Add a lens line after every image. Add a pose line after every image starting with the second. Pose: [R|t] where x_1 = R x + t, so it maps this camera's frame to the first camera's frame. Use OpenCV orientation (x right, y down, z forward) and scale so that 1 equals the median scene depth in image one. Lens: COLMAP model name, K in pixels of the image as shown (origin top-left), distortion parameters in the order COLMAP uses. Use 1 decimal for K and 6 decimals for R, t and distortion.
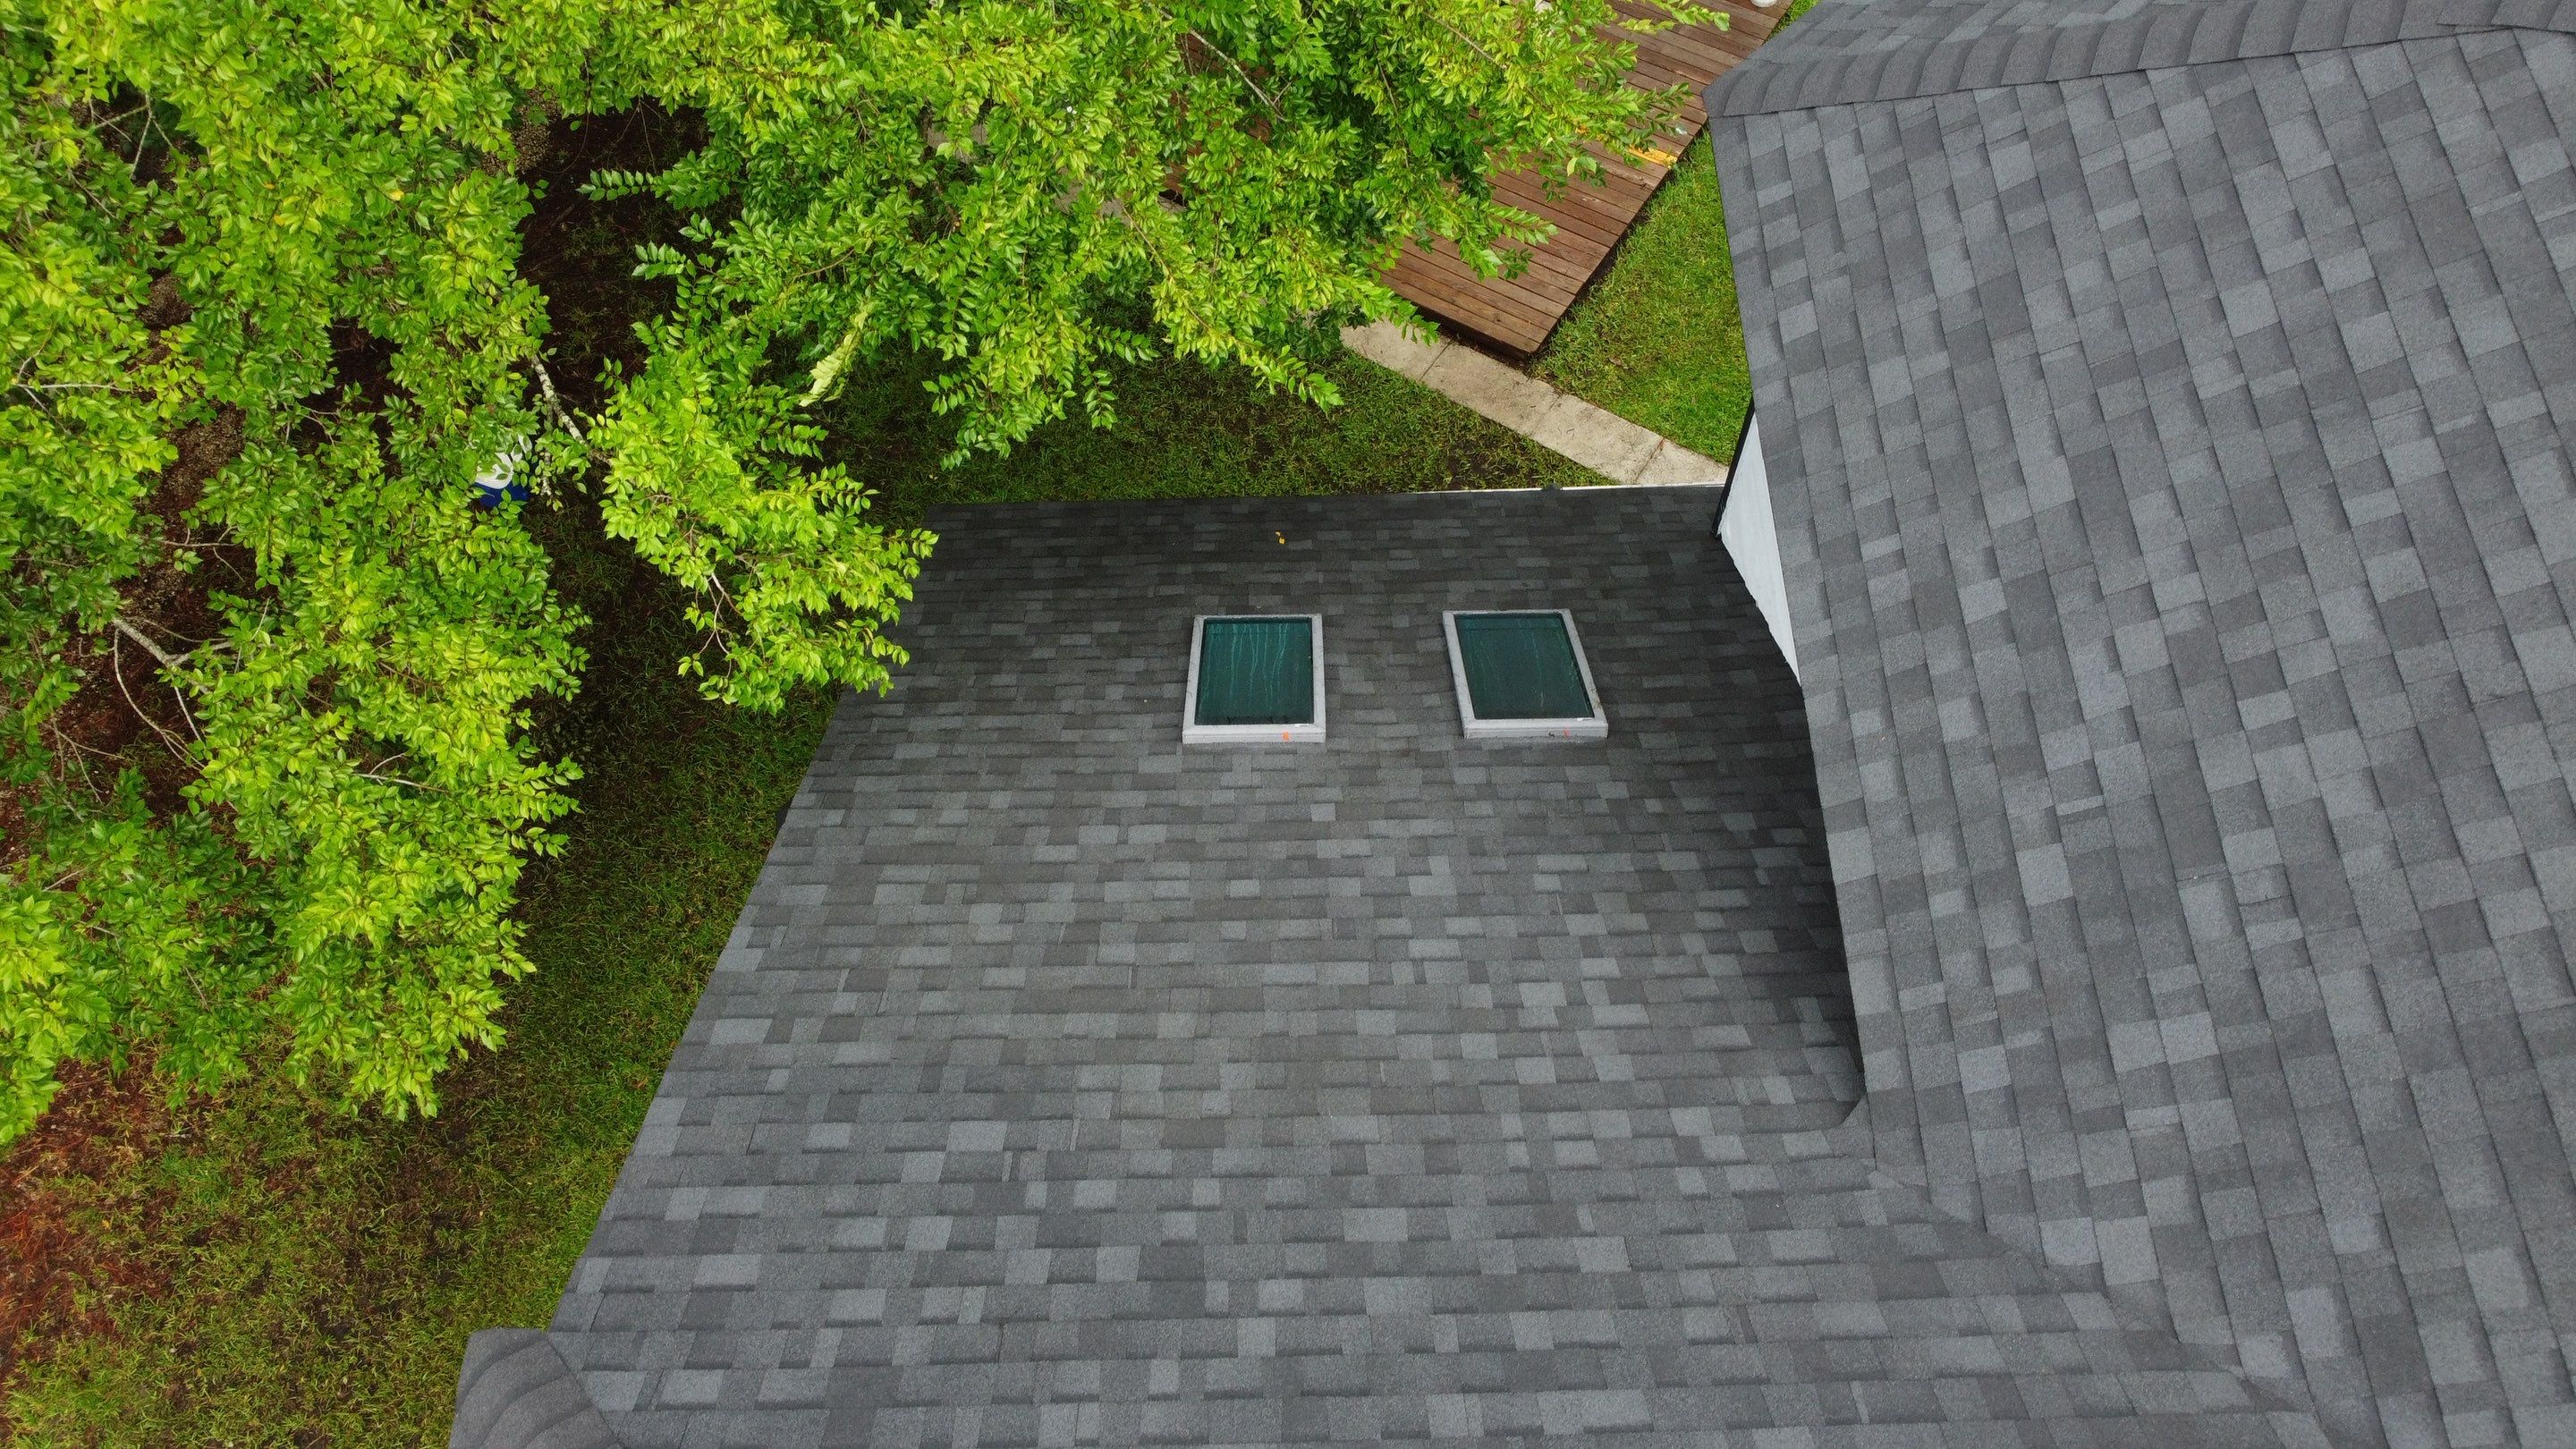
lens RADIAL K [[1940.8, 0, 1286.4], [0, 1940.8, 735.1], [0, 0, 1]] dist [0.009255, -0.010543]
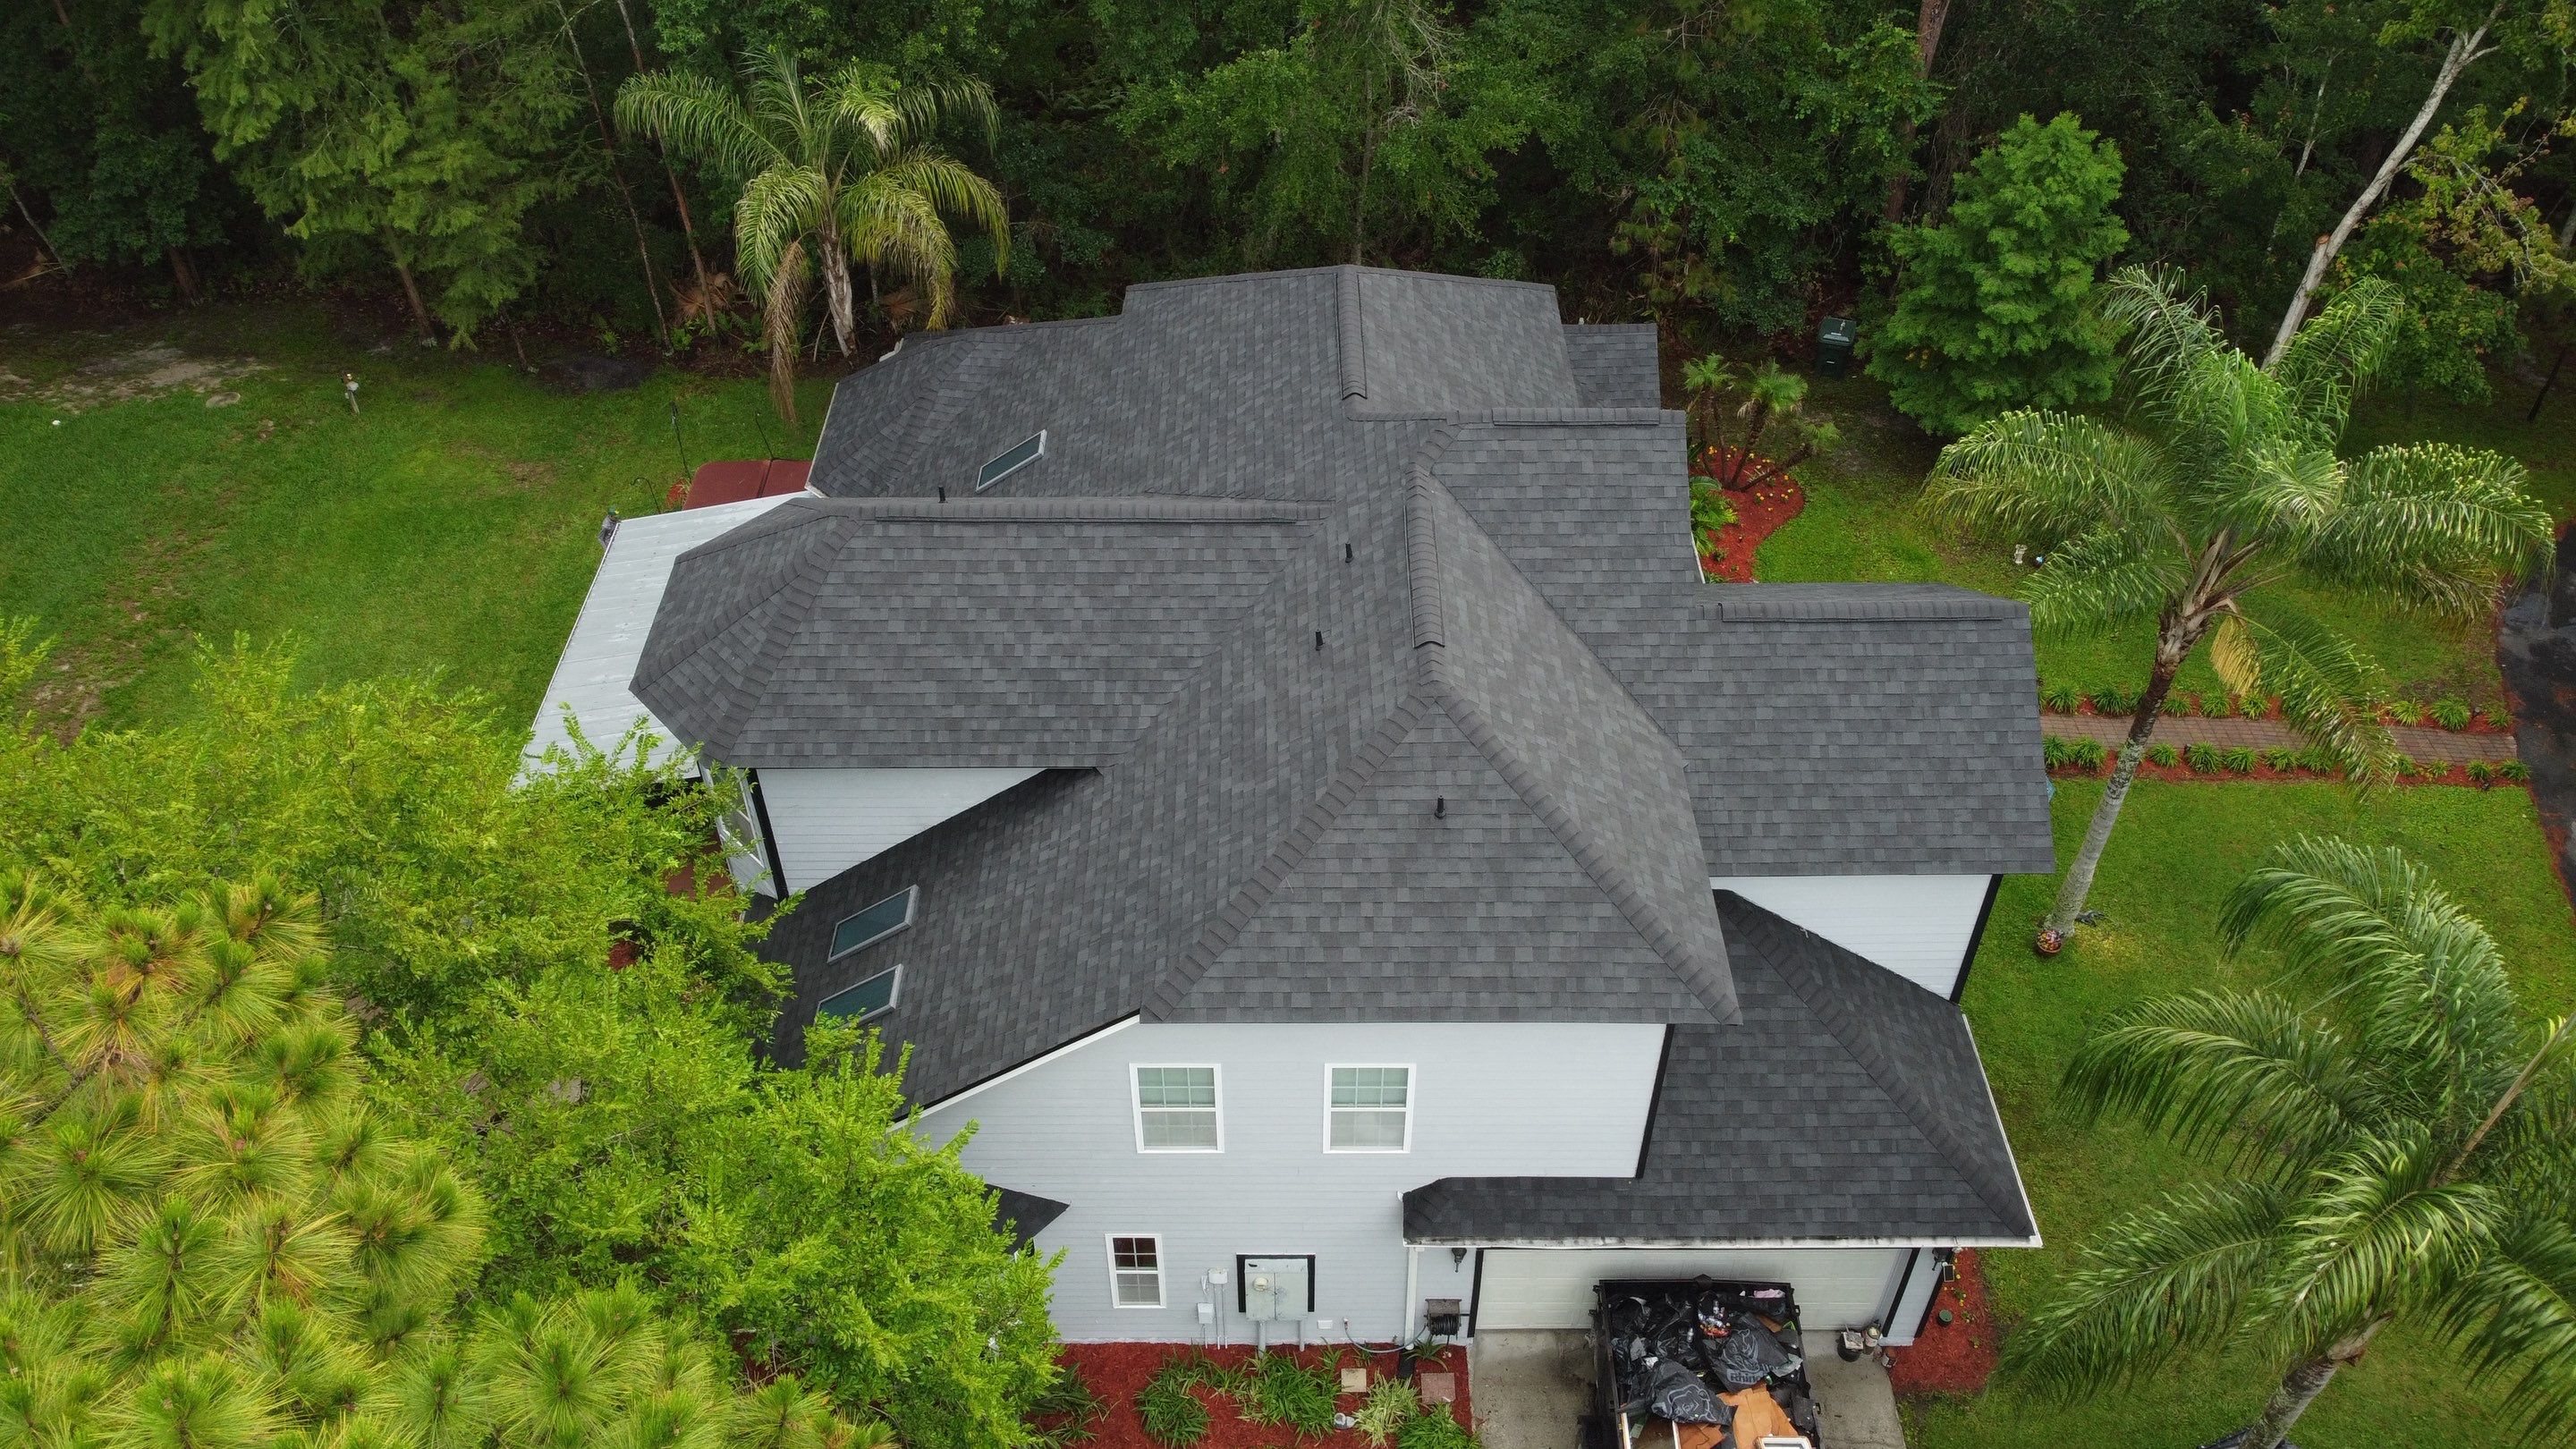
lens RADIAL K [[1940.8, 0, 1286.1], [0, 1940.8, 725.1], [0, 0, 1]] dist [0.009255, -0.010543]
pose [[0.012444, -0.659623, 0.751494, -1.980963], [0.873344, 0.373163, 0.313081, -0.559730], [-0.486945, 0.652417, 0.580721, -1.115071]]
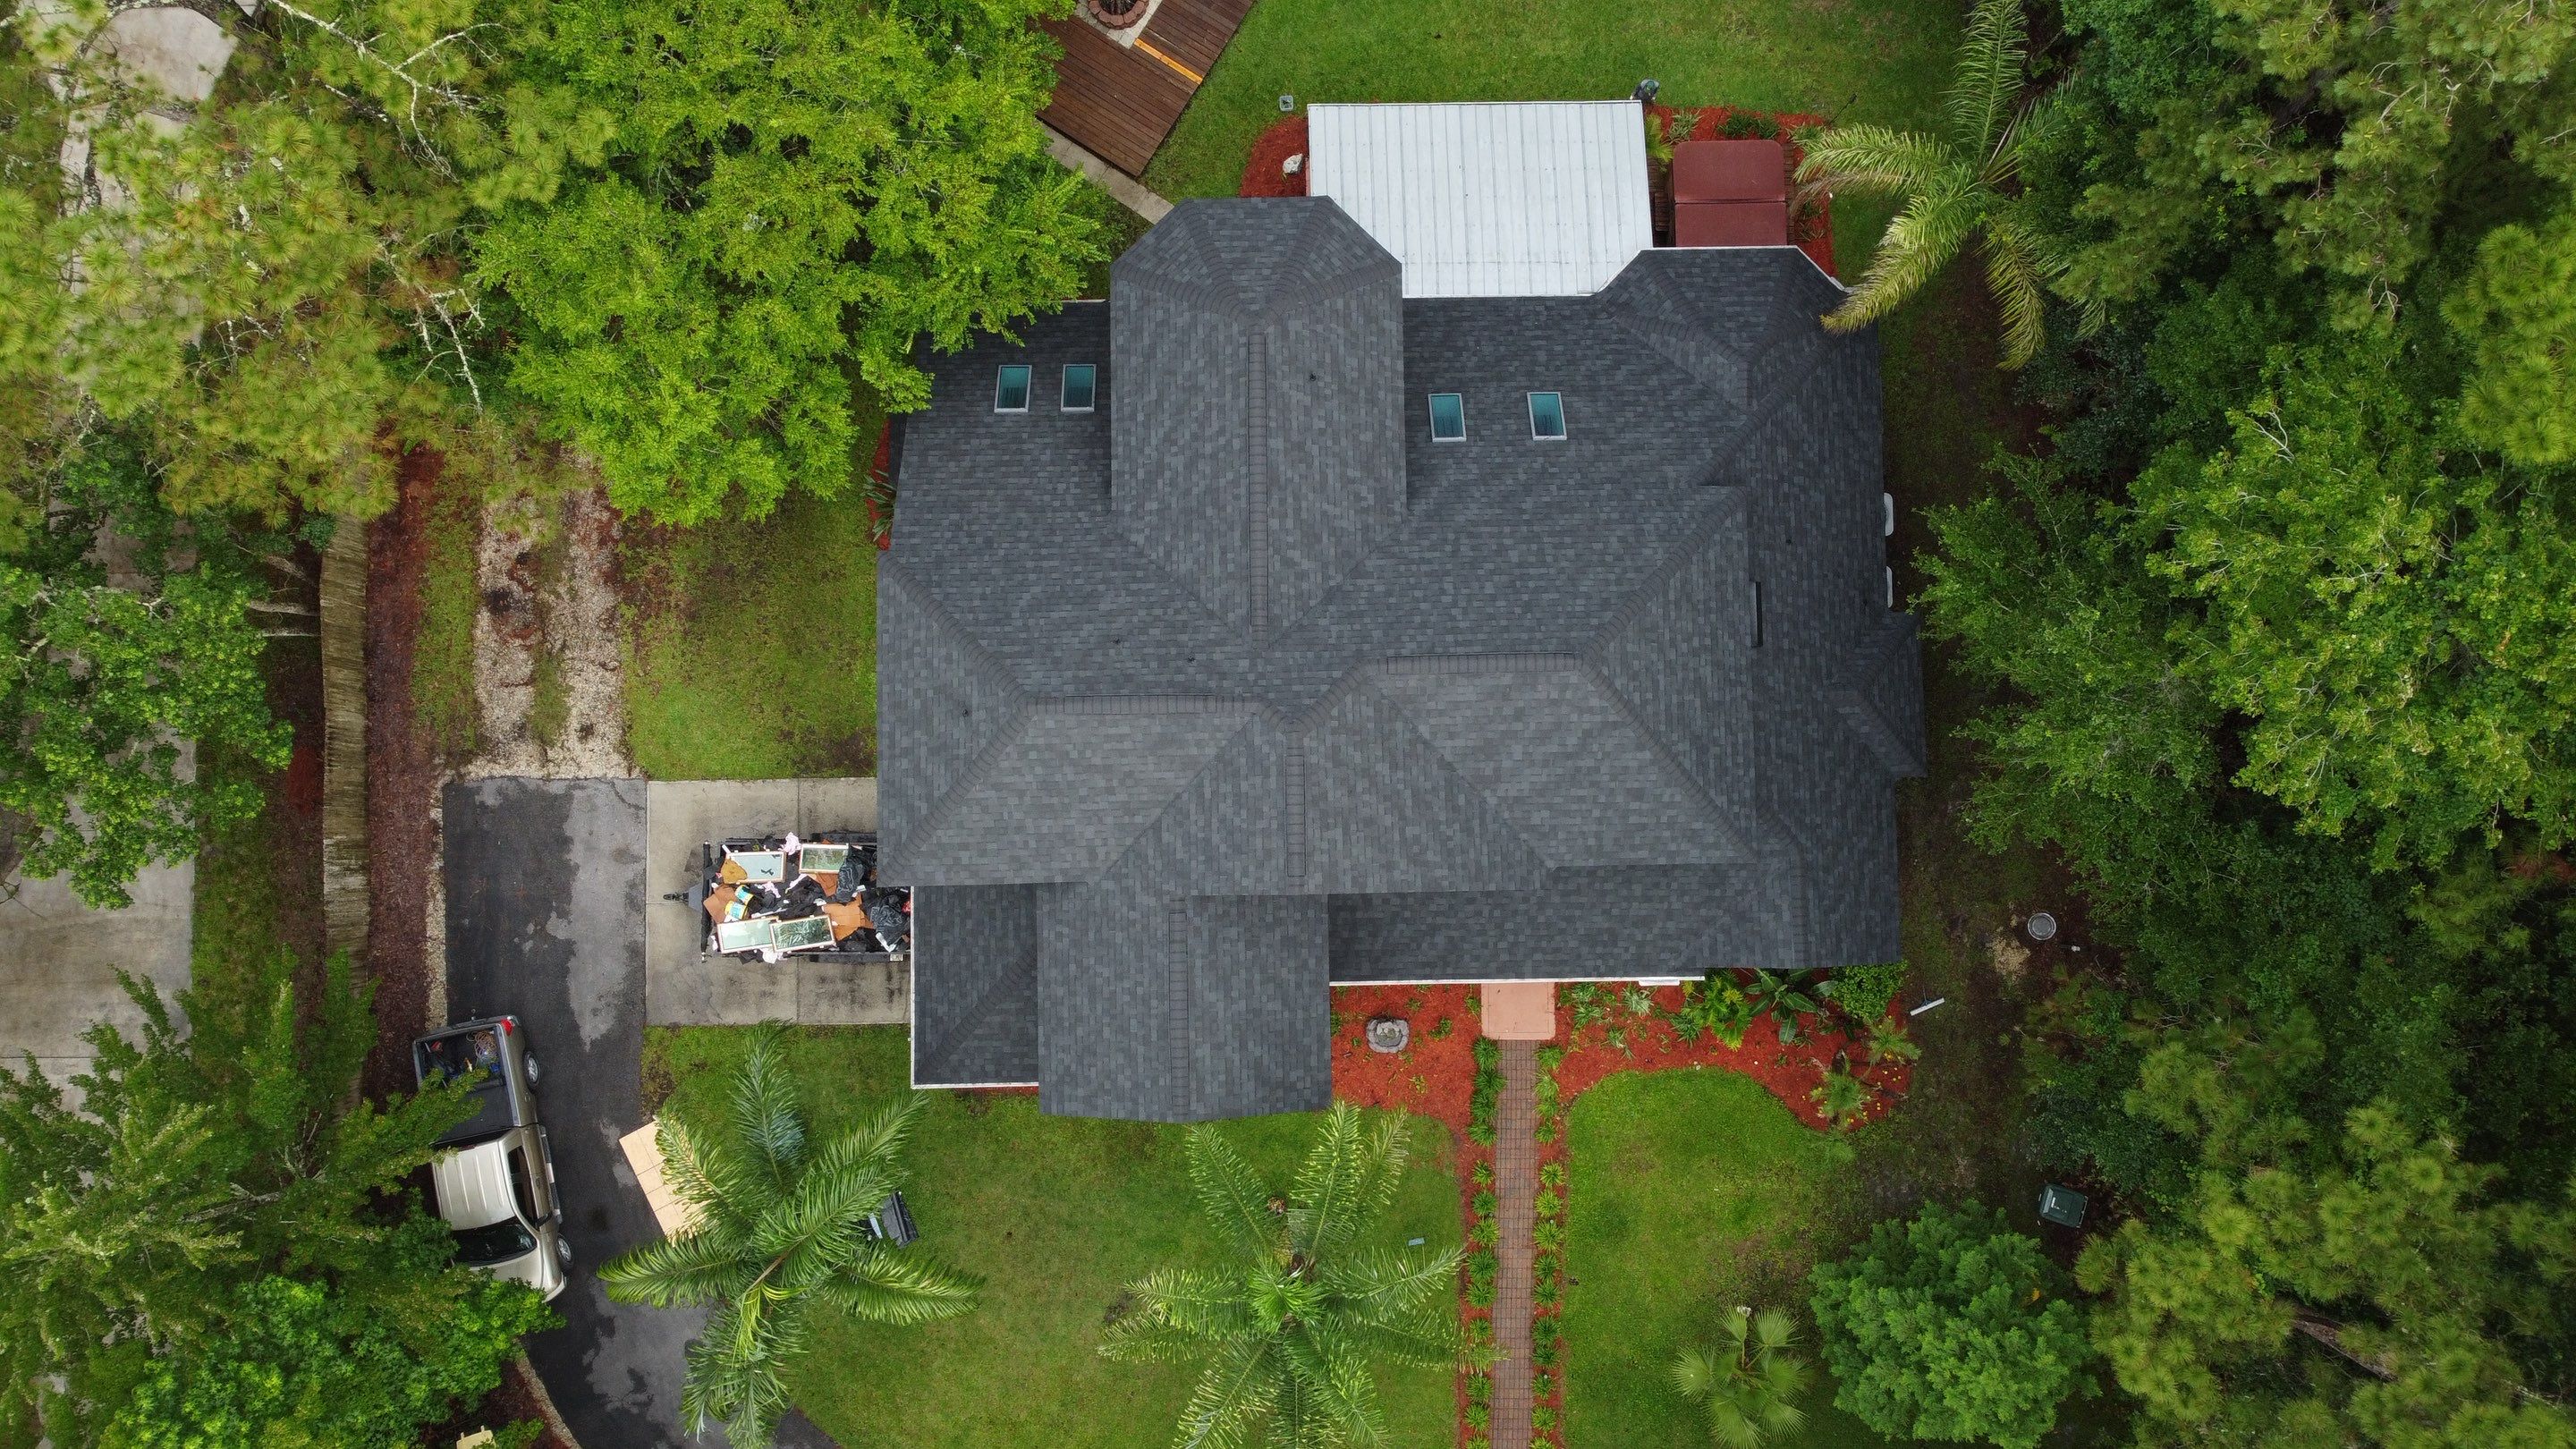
lens RADIAL K [[1940.8, 0, 1293.5], [0, 1940.8, 717.1], [0, 0, 1]] dist [0.009255, -0.010543]
pose [[0.999399, -0.000697, 0.034648, 0.527152], [-0.013896, 0.907852, 0.419060, -1.373820], [-0.031748, -0.419289, 0.907297, -3.676276]]
